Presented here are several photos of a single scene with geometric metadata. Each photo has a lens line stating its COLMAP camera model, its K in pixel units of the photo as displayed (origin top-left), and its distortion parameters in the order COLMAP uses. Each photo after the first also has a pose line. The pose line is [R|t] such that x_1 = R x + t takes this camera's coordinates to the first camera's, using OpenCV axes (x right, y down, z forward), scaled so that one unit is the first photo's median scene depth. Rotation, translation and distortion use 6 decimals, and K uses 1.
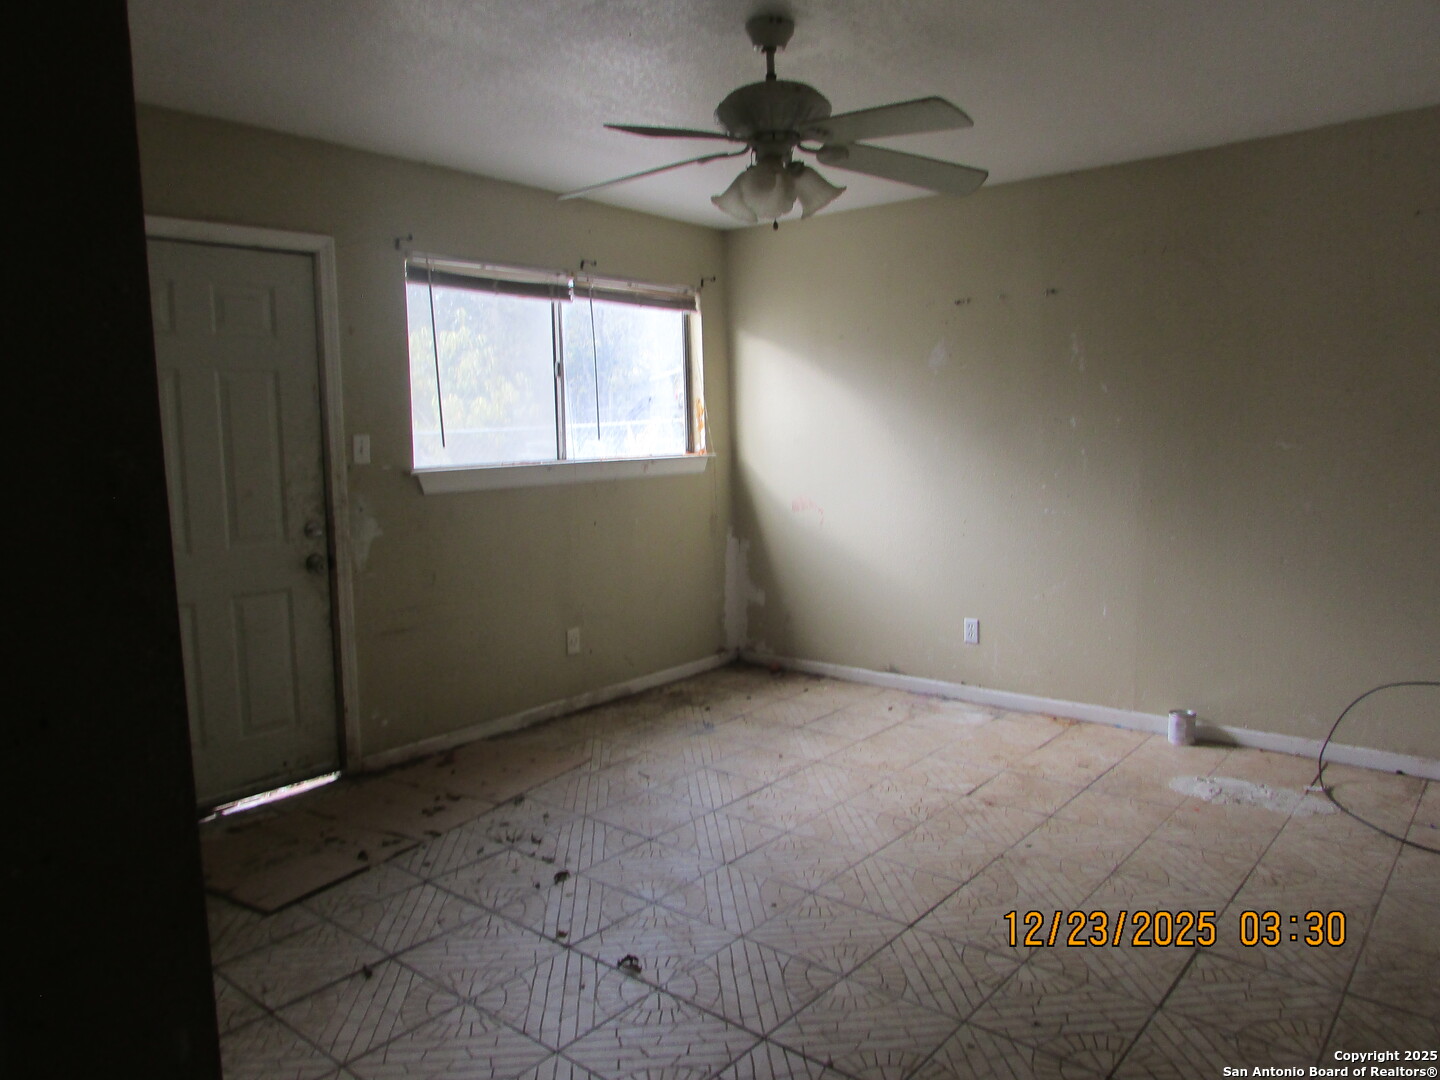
lens RADIAL K [[1015.9, 0, 715.6], [0, 1015.9, 543.5], [0, 0, 1]] dist [-0.037079, 0.017385]
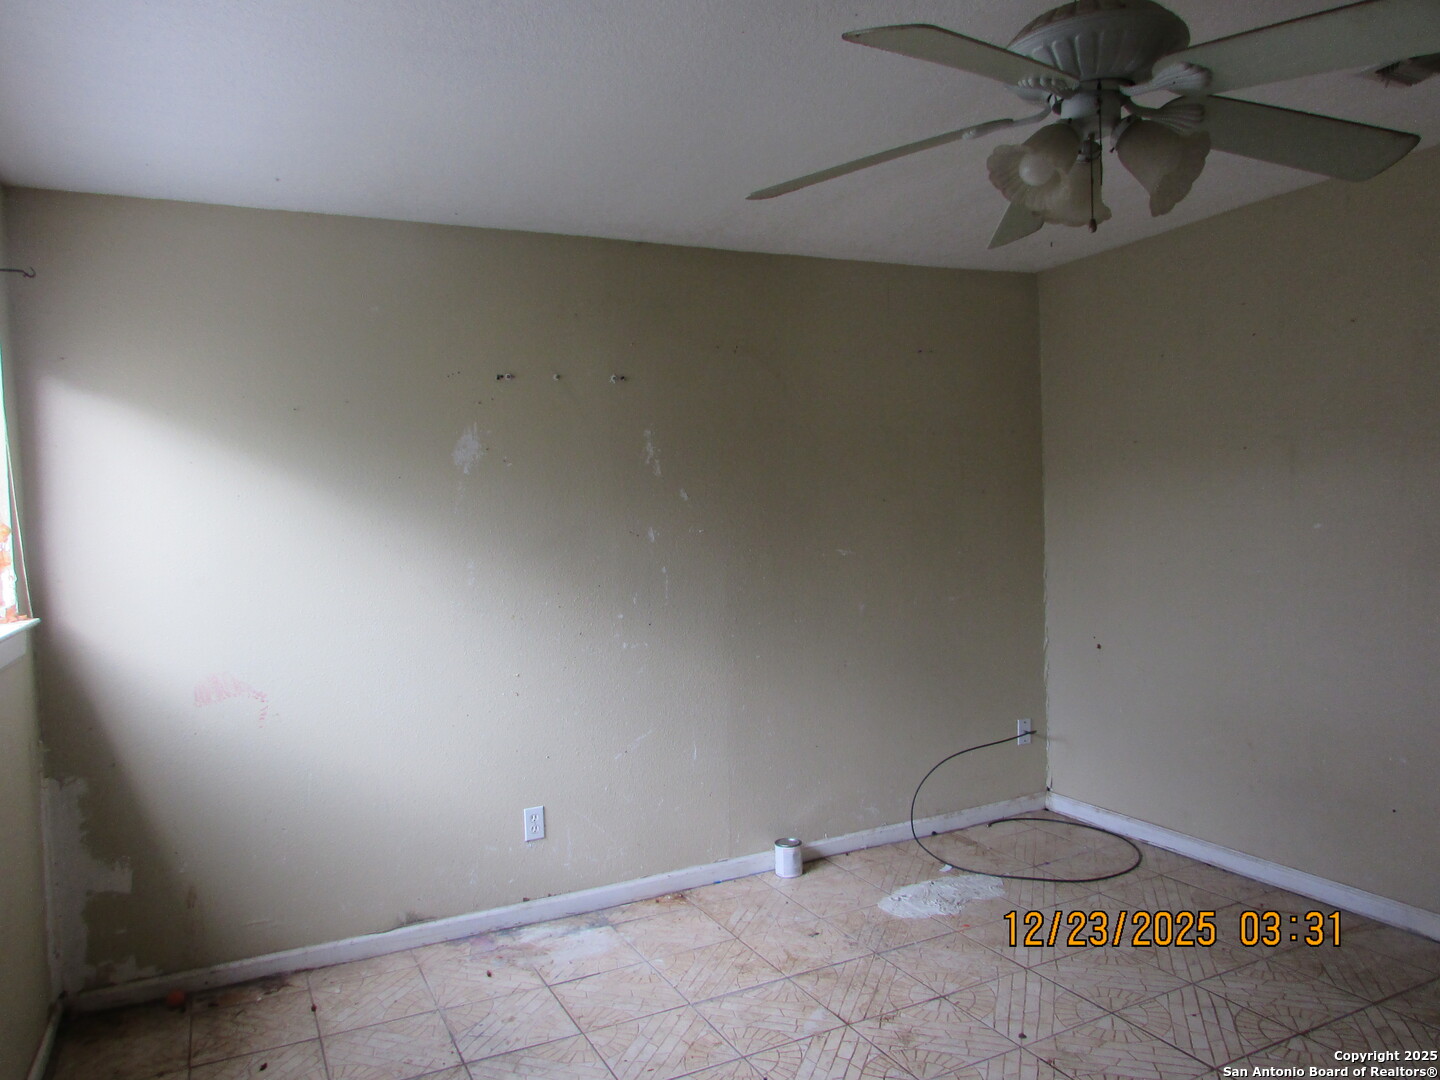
lens RADIAL K [[1015.9, 0, 715.6], [0, 1015.9, 543.5], [0, 0, 1]] dist [-0.037079, 0.017385]
pose [[0.399125, -0.024271, 0.916575, -0.394601], [0.133461, 0.990541, -0.031886, -0.079963], [-0.907132, 0.135054, 0.398589, 0.620666]]
